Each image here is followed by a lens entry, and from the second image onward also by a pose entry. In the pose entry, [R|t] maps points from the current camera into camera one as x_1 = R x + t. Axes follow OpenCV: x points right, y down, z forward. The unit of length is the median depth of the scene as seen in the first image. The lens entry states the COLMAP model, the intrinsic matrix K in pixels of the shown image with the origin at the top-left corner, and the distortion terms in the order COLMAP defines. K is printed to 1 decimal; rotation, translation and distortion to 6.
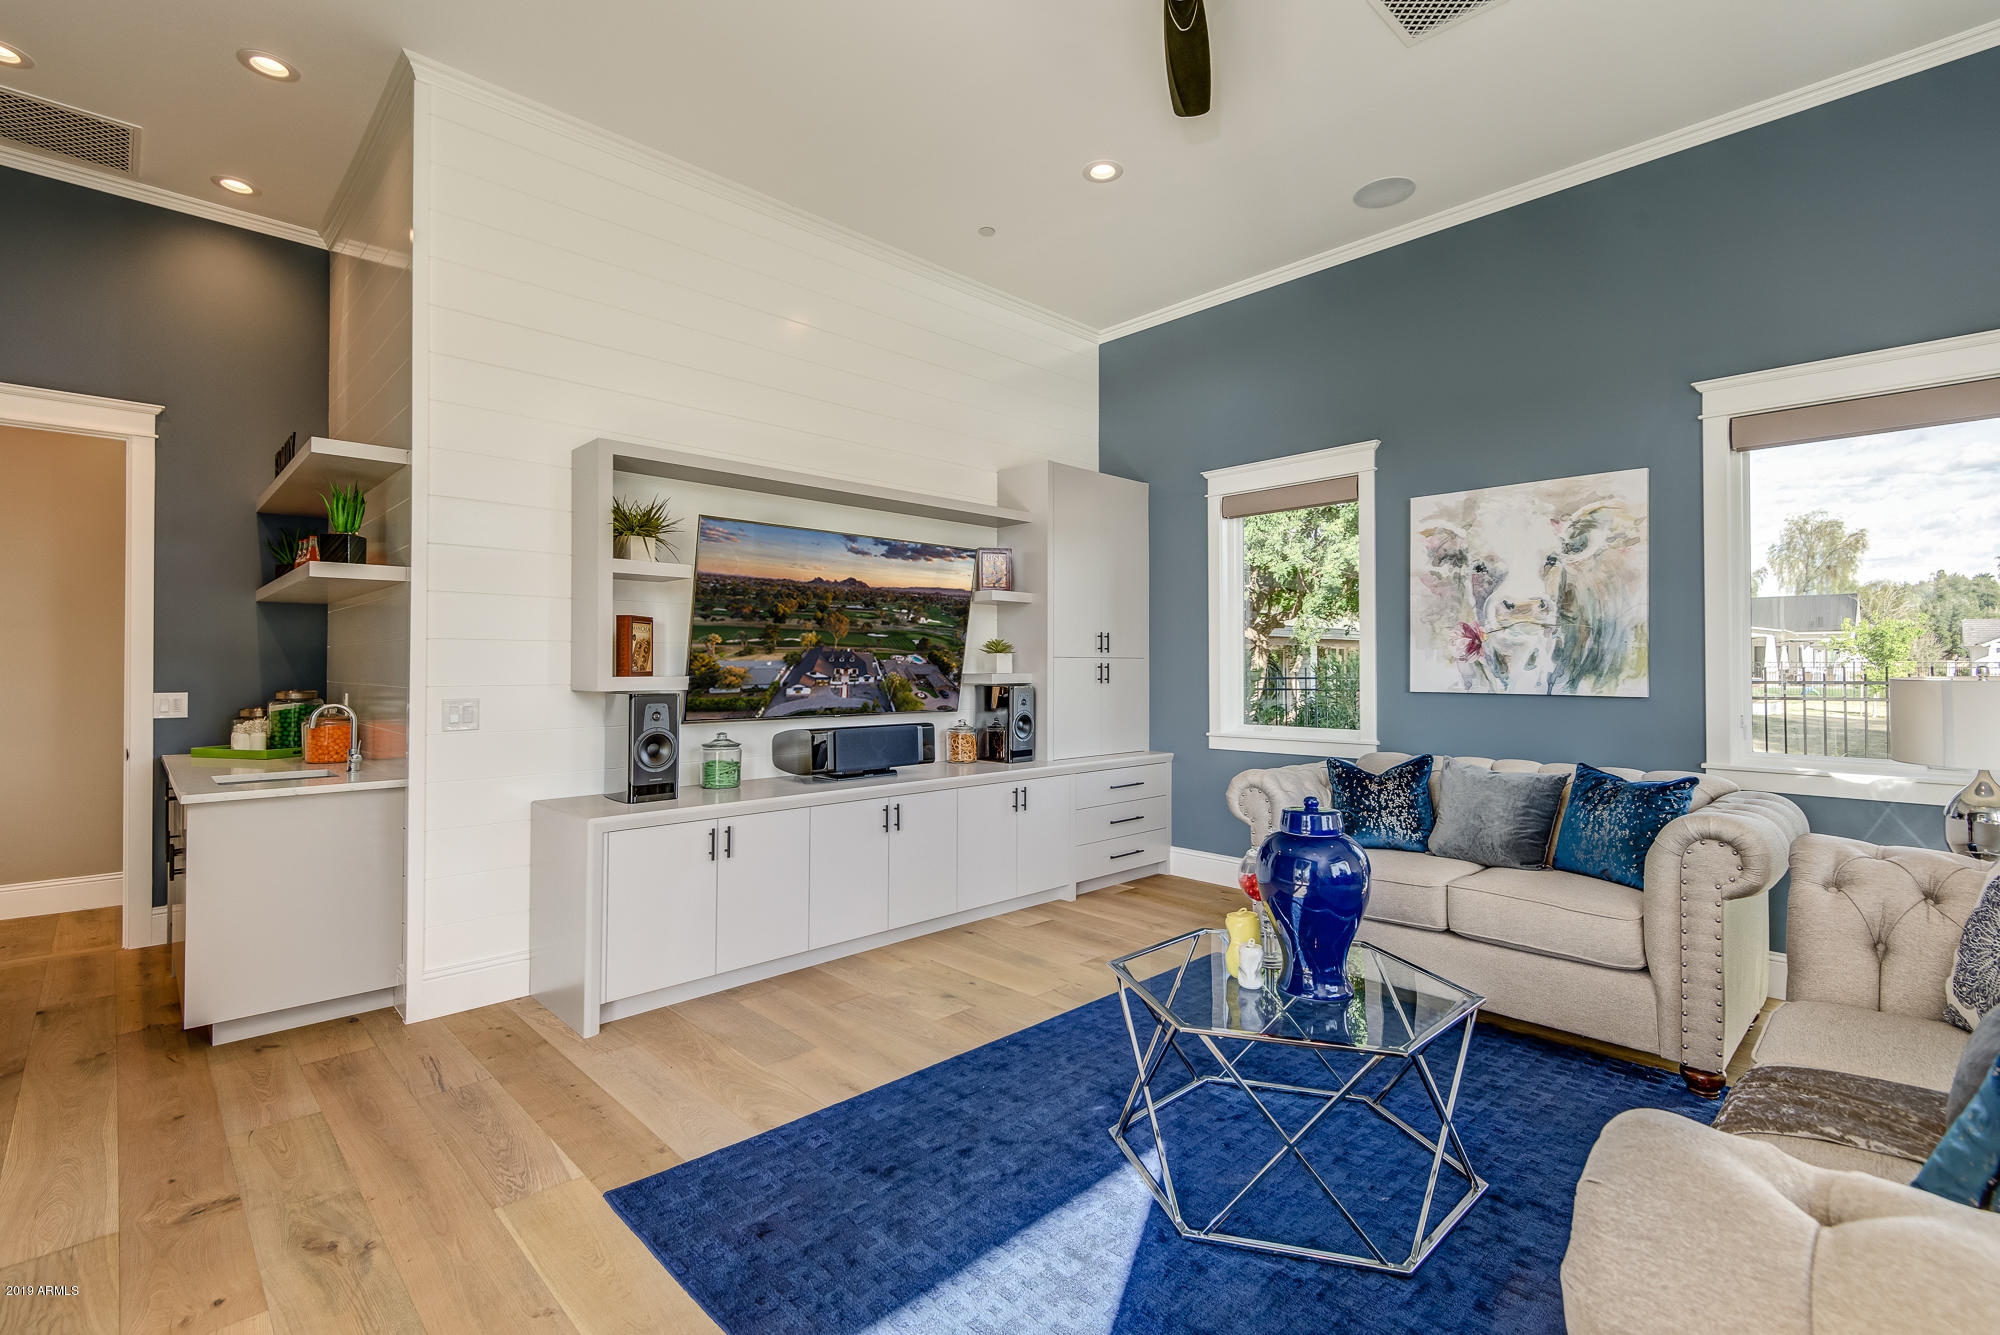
lens RADIAL K [[899.2, 0, 1003.8], [0, 899.2, 658.7], [0, 0, 1]] dist [0.017822, -0.011720]
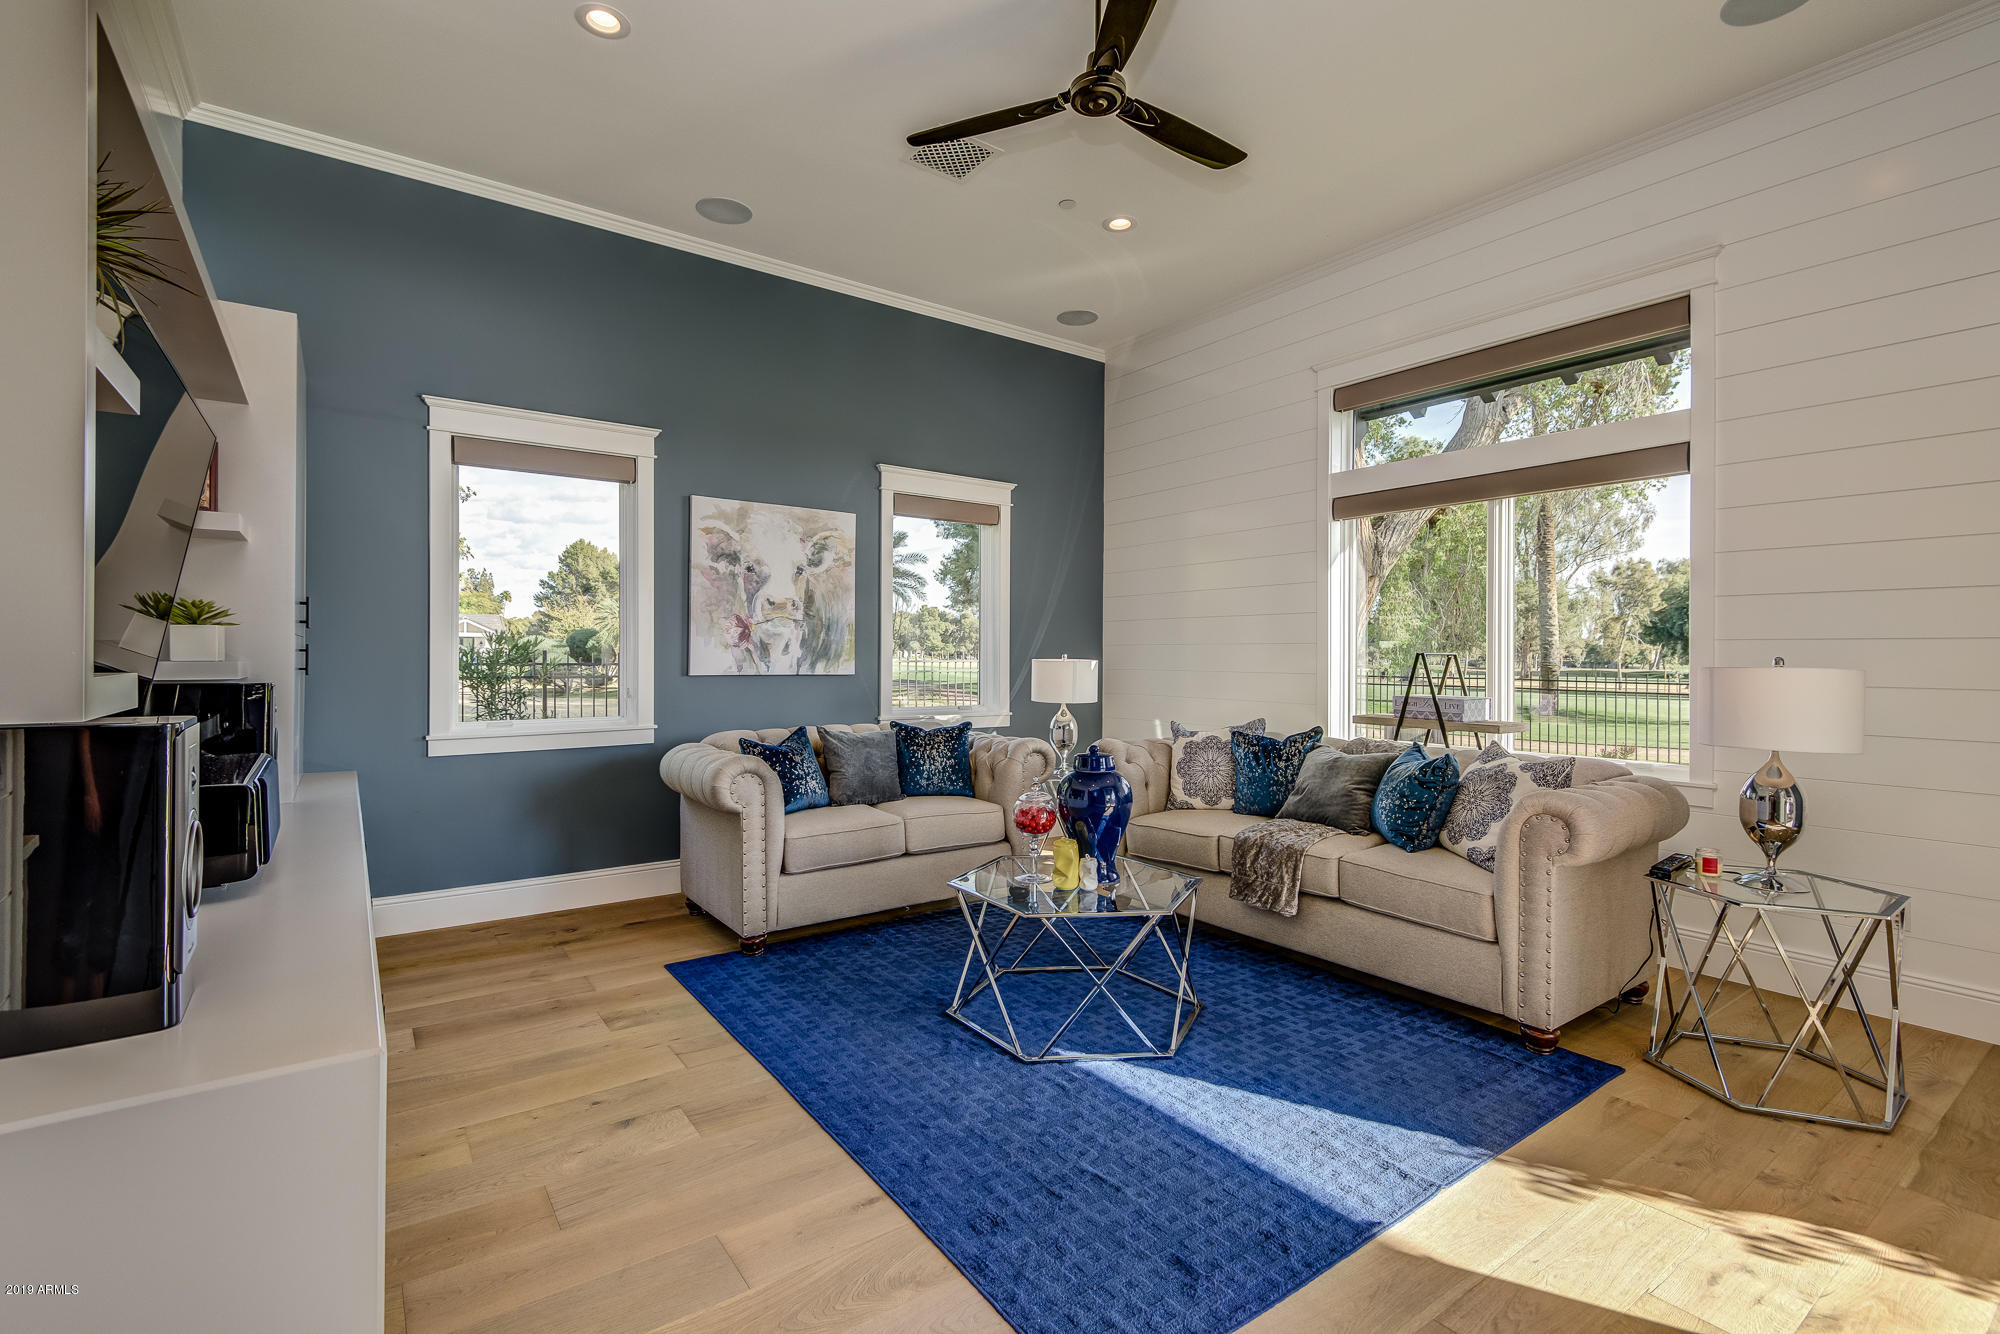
lens RADIAL K [[899.2, 0, 1005.3], [0, 899.2, 665.3], [0, 0, 1]] dist [0.017822, -0.011720]
pose [[0.123386, -0.012365, 0.992282, -0.619495], [-0.016426, 0.999760, 0.014501, 0.003053], [-0.992223, -0.018088, 0.123153, 0.540314]]
